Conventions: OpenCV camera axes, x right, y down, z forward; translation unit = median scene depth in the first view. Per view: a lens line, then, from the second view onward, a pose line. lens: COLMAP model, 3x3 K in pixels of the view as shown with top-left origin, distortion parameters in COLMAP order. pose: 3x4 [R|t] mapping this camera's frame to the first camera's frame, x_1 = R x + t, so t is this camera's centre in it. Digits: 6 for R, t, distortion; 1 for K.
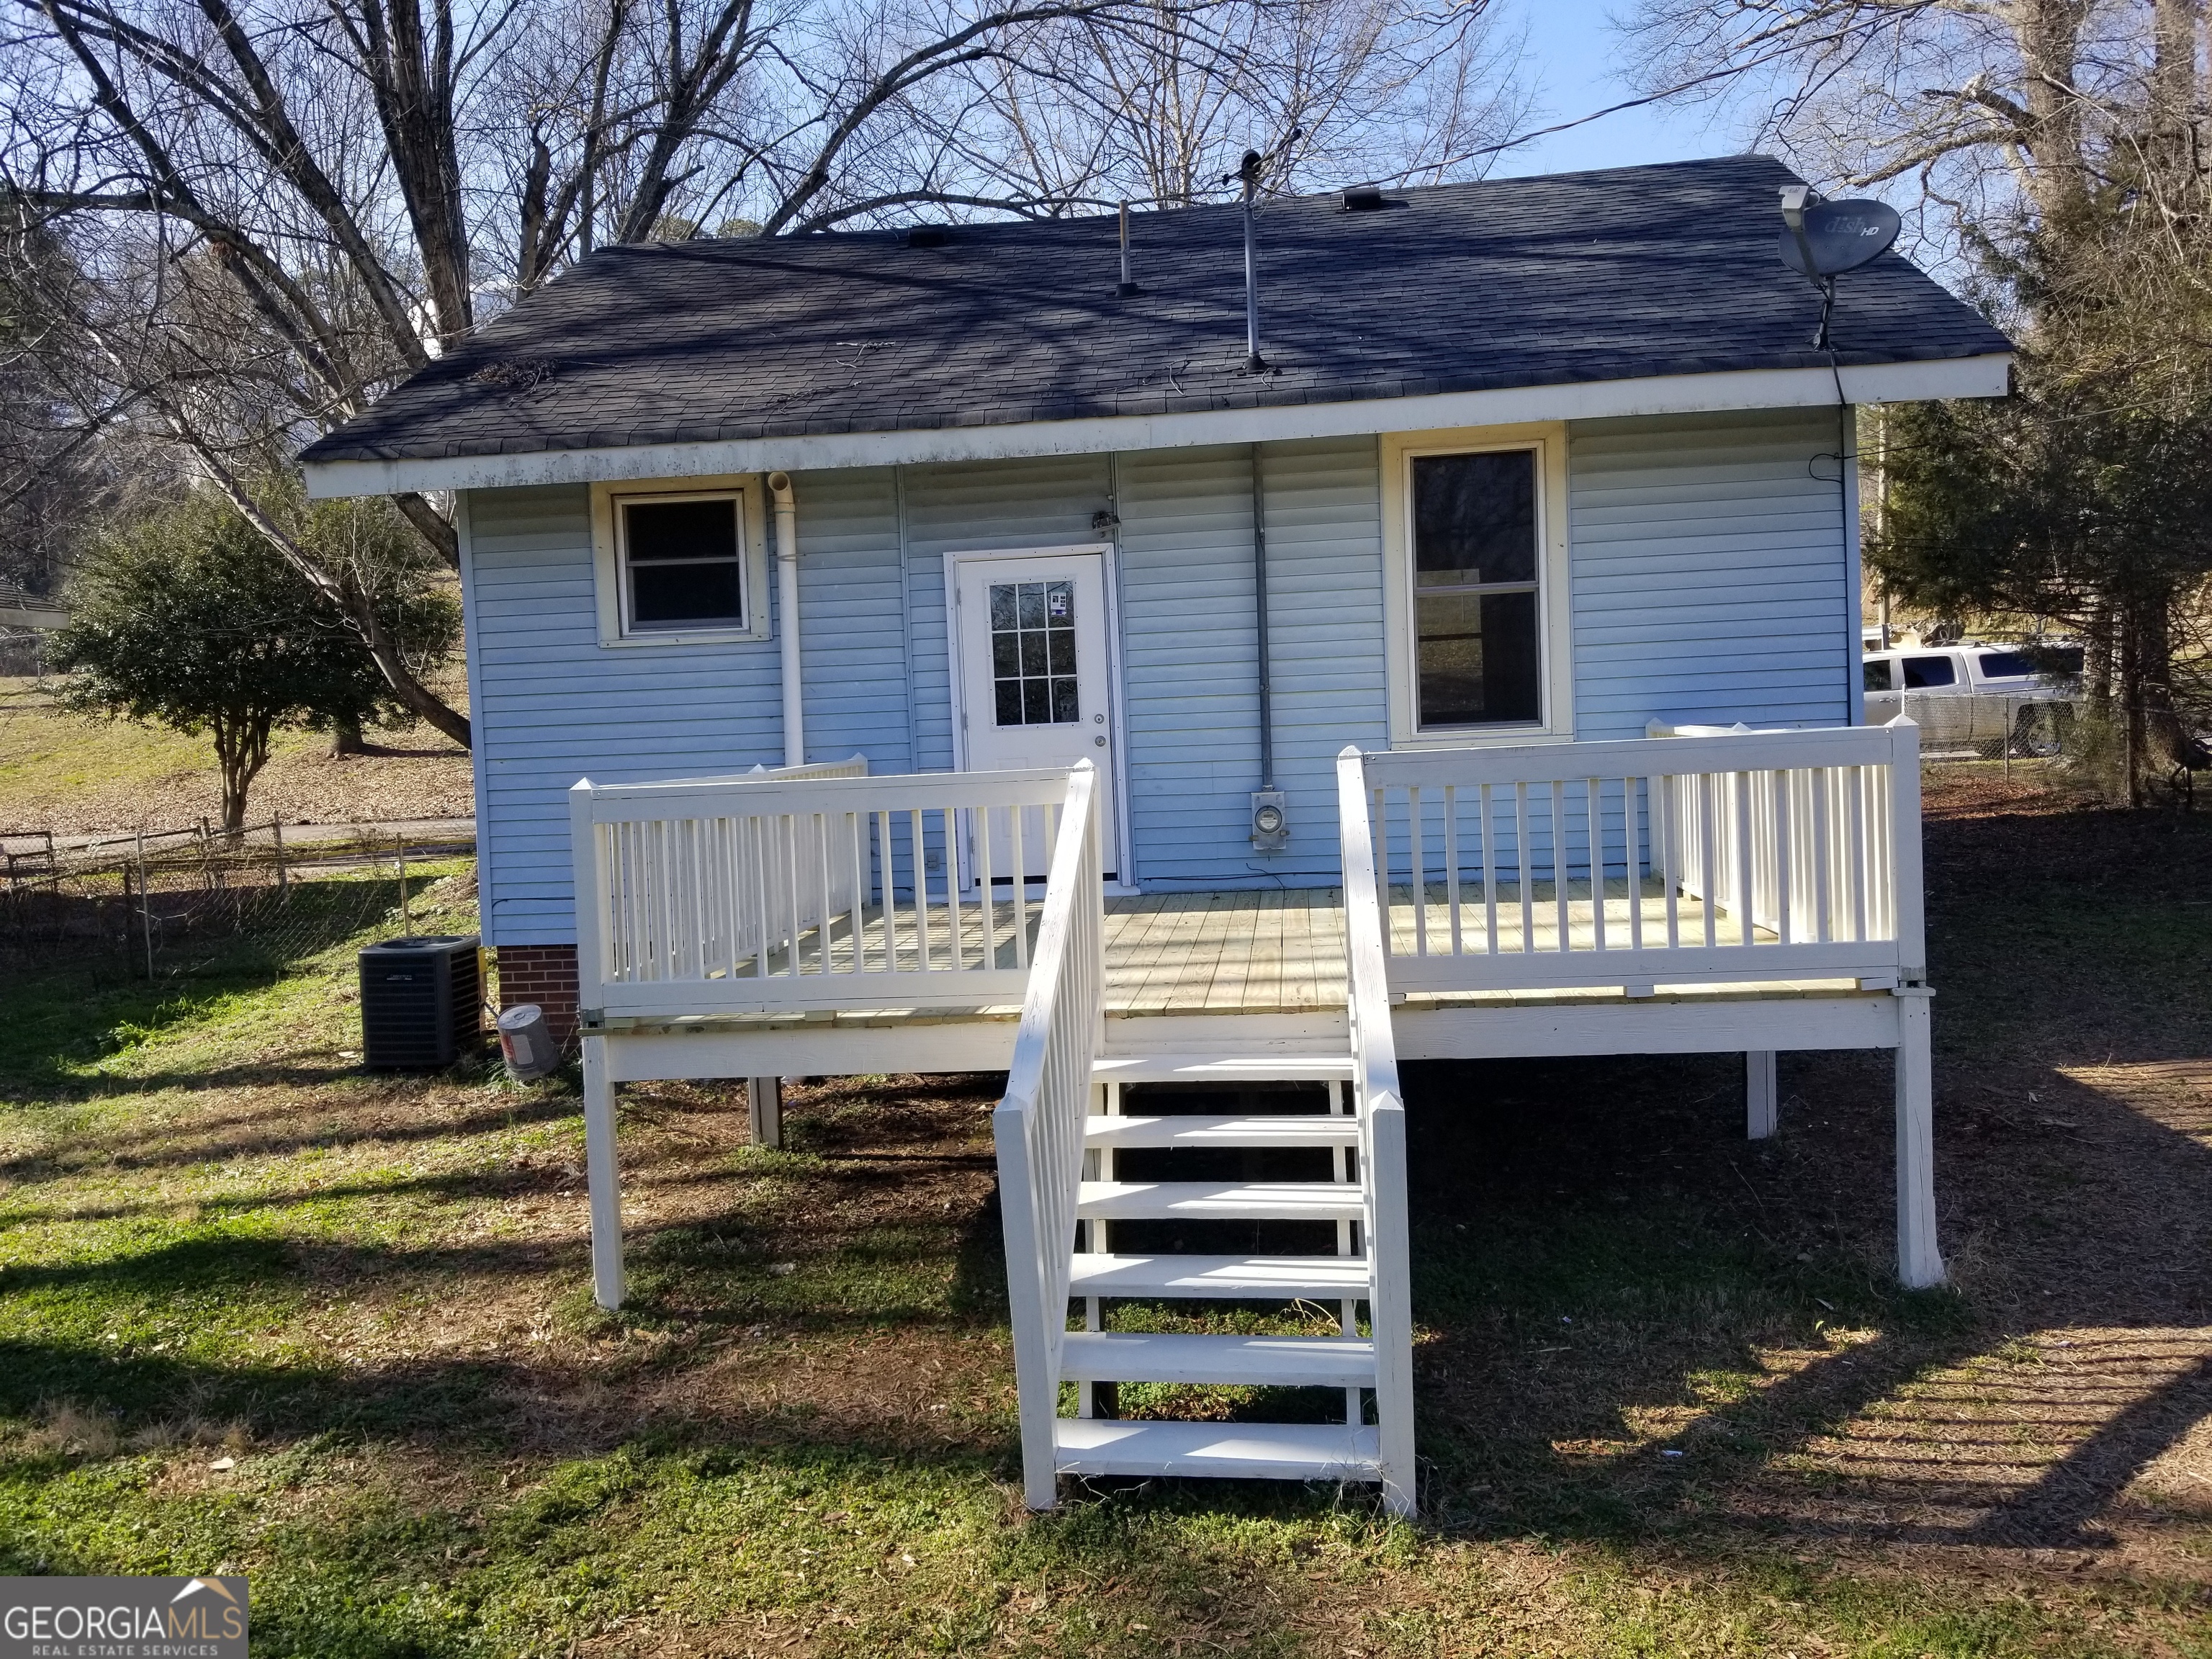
lens RADIAL K [[1754.5, 0, 1106.0], [0, 1754.5, 829.5], [0, 0, 1]] dist [0.126918, -0.253724]
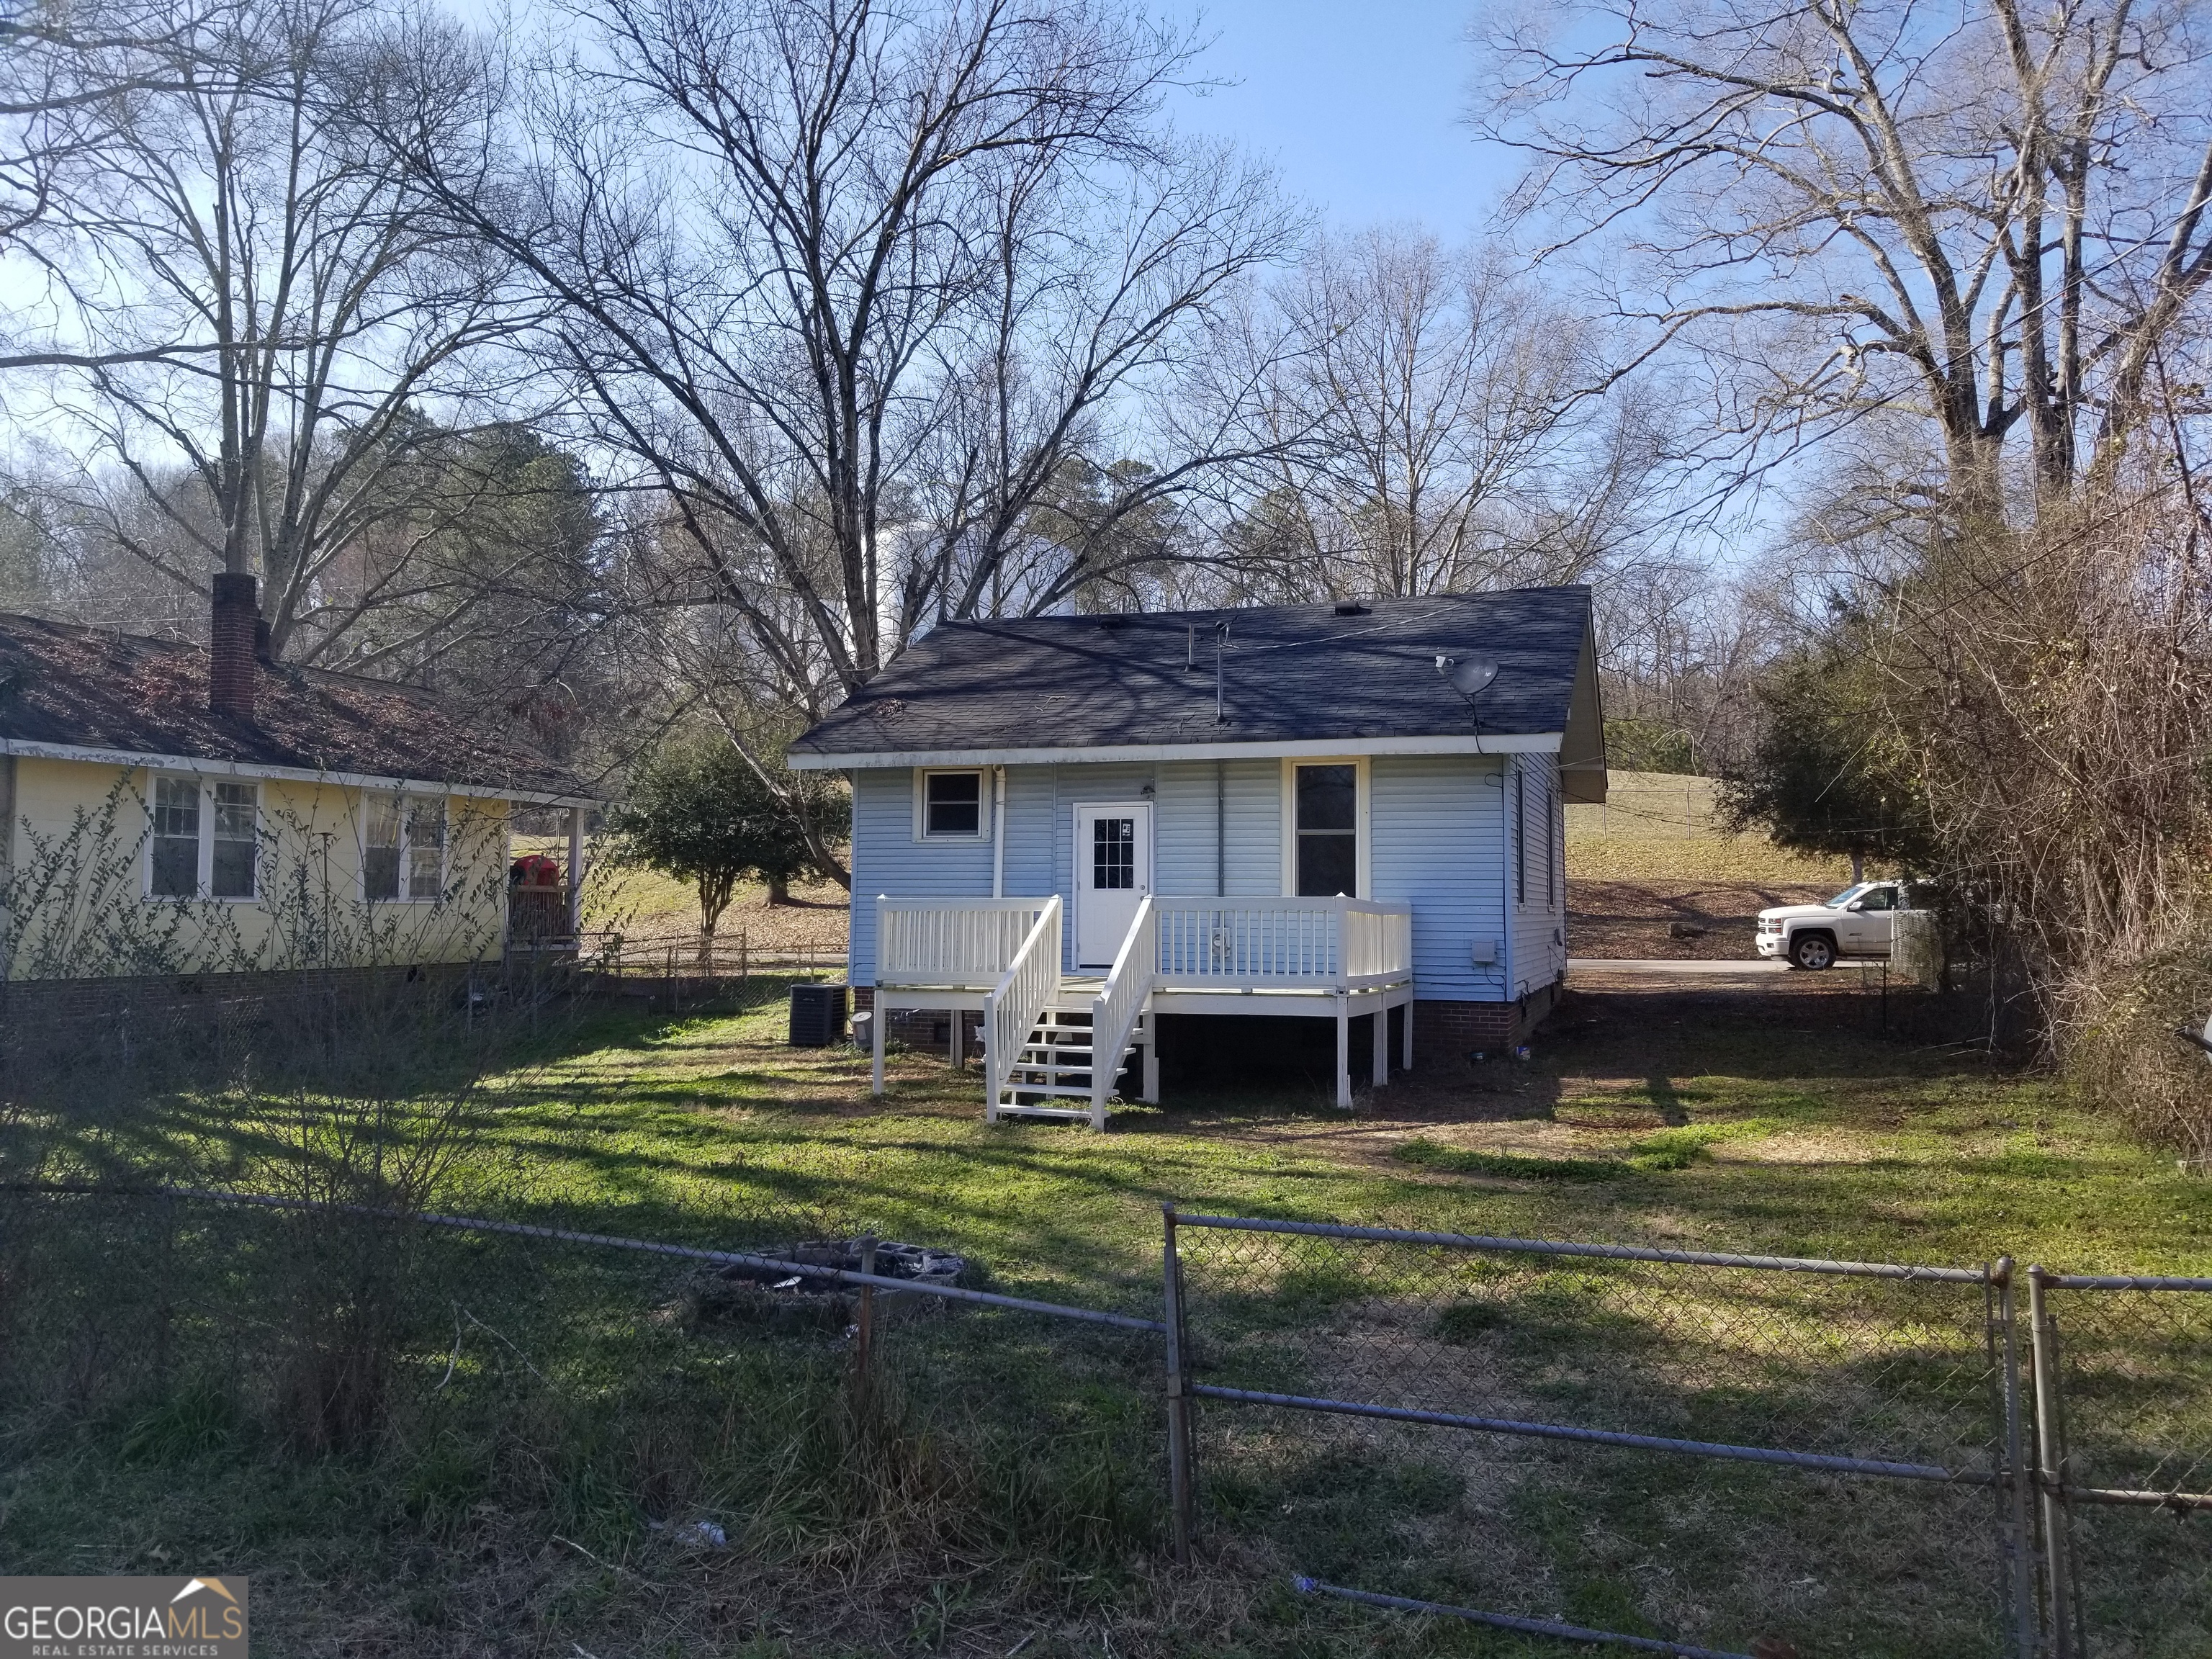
lens RADIAL K [[1754.5, 0, 1106.0], [0, 1754.5, 829.5], [0, 0, 1]] dist [0.126918, -0.253724]
pose [[0.976564, 0.039062, -0.211654, 0.372190], [-0.061401, 0.993089, -0.100018, 0.074069], [0.206284, 0.110670, 0.972213, -0.958325]]
